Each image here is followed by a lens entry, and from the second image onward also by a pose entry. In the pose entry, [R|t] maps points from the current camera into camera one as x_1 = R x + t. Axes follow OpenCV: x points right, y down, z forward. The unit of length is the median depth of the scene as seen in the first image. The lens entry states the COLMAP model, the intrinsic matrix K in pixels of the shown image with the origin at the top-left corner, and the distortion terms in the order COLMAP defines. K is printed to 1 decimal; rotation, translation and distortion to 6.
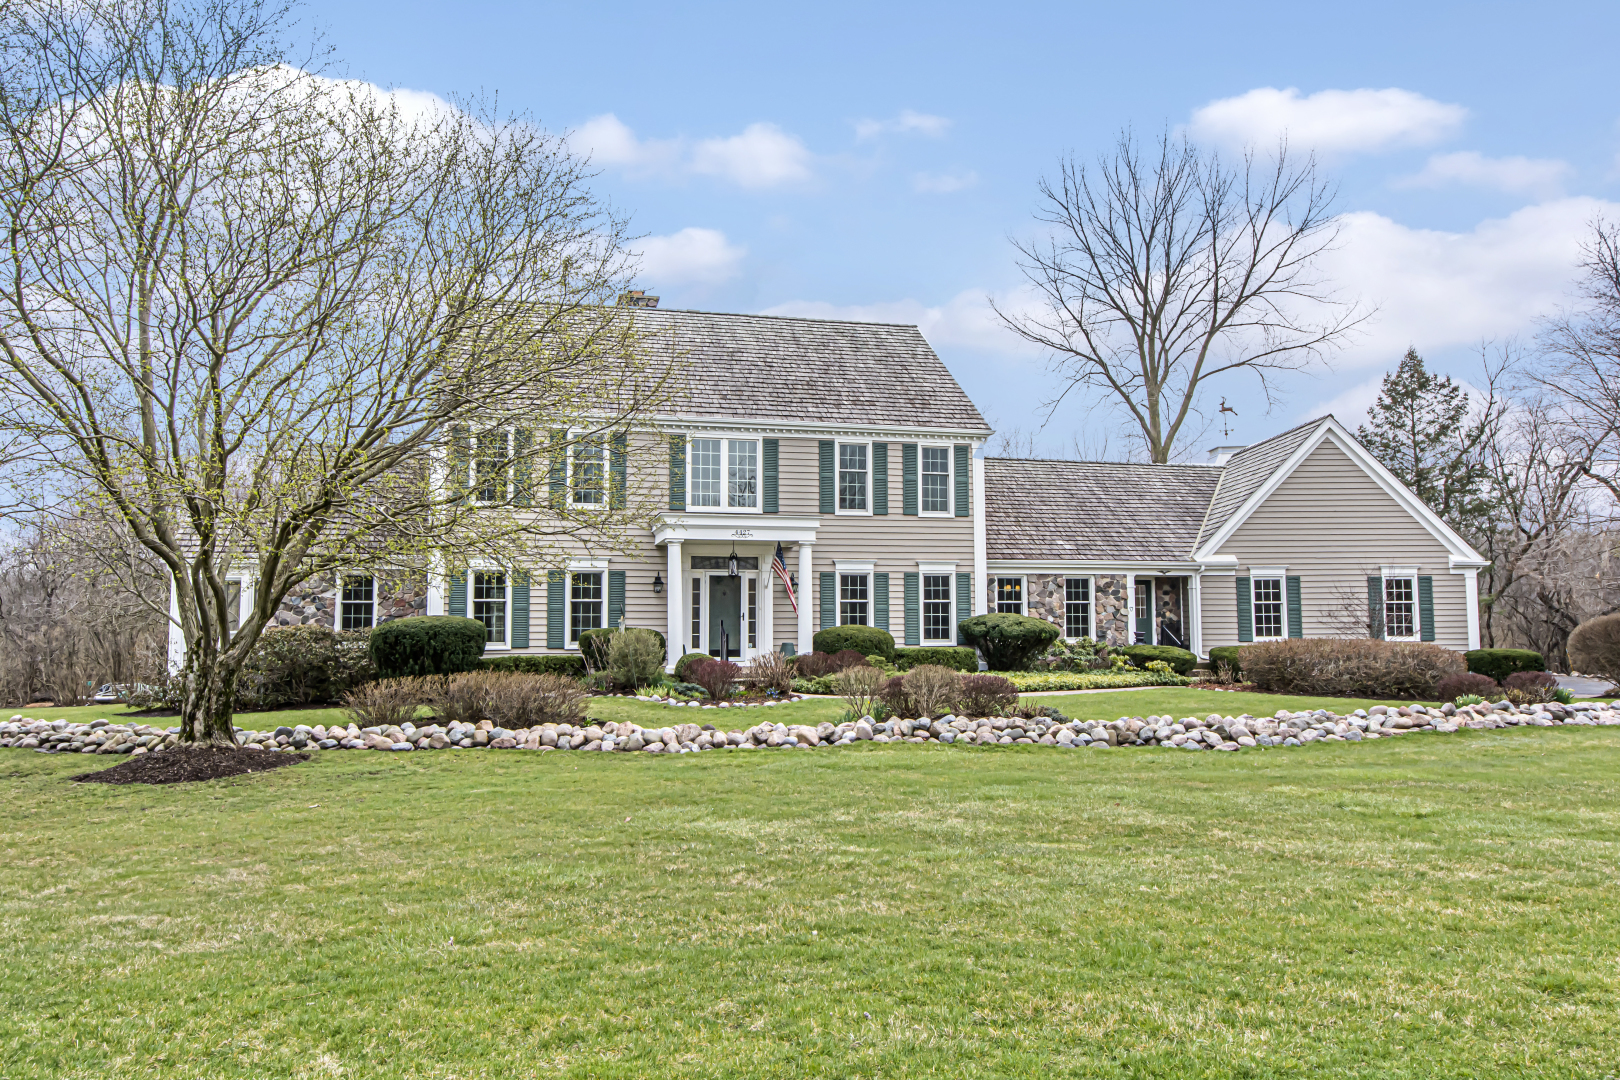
lens RADIAL K [[1048.3, 0, 810.0], [0, 1048.3, 540.0], [0, 0, 1]] dist [-0.001582, -0.001808]
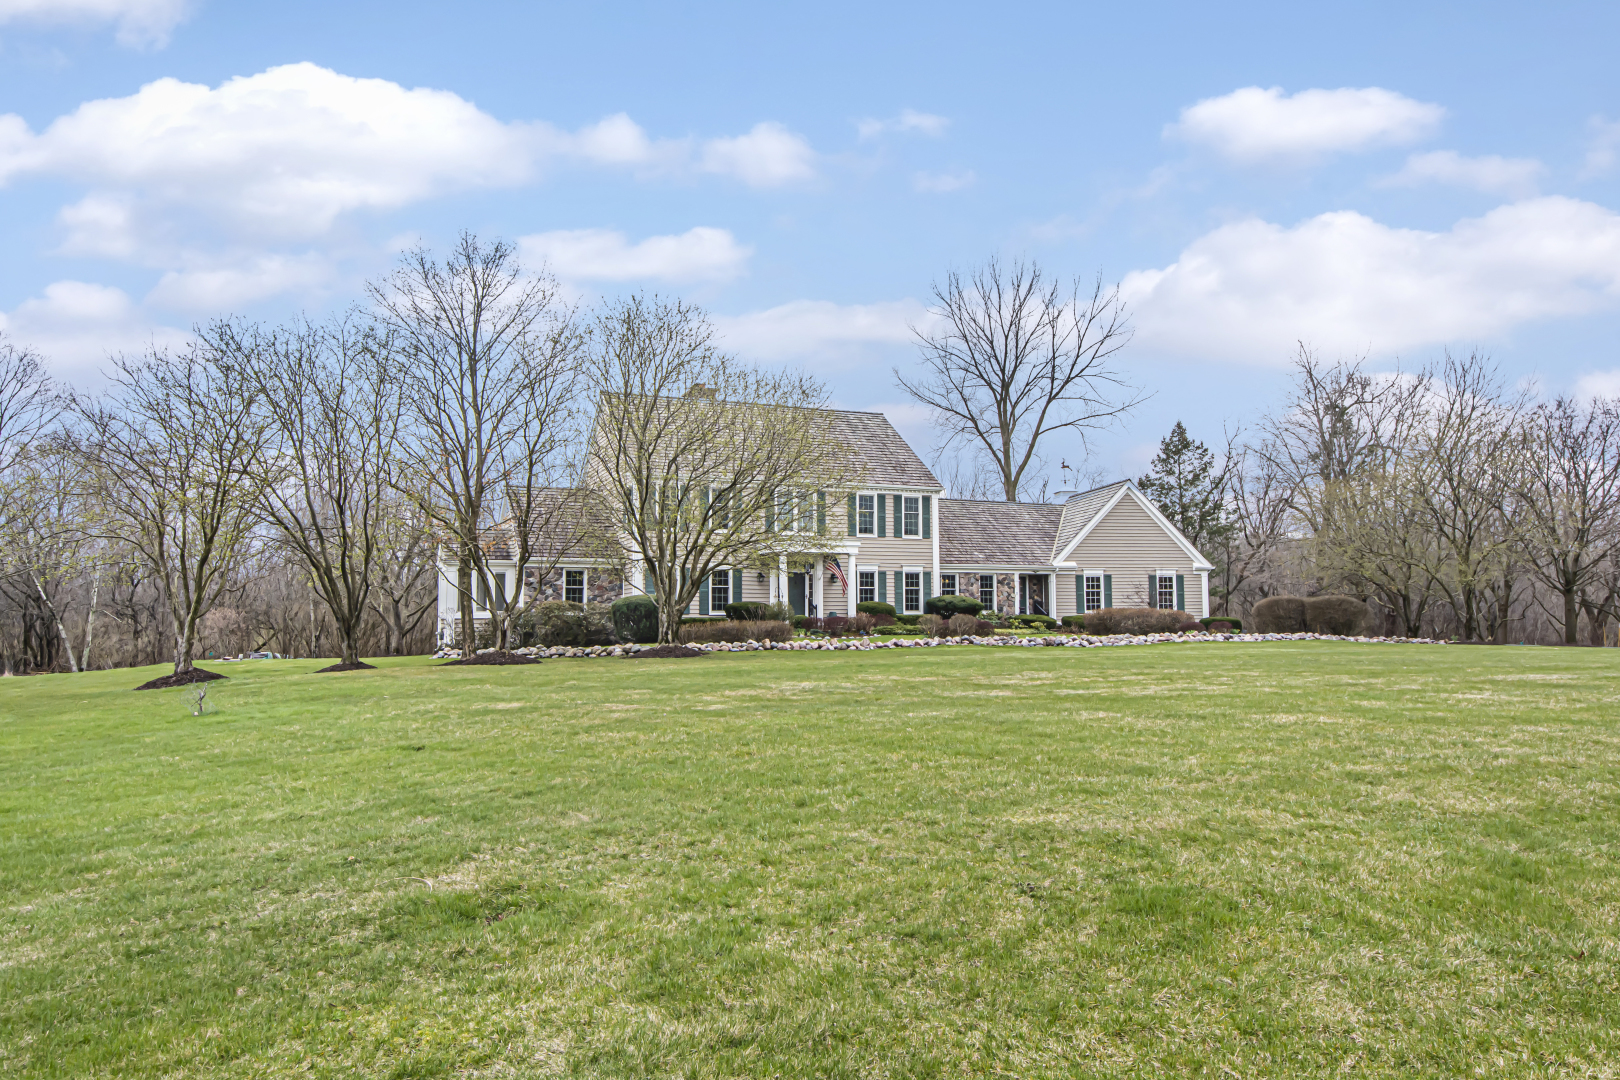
lens RADIAL K [[1048.3, 0, 810.0], [0, 1048.3, 540.0], [0, 0, 1]] dist [-0.001582, -0.001808]
pose [[0.984898, 0.011253, 0.172771, -0.310335], [-0.011717, 0.999930, 0.001665, -0.018971], [-0.172740, -0.003664, 0.984961, -0.593236]]
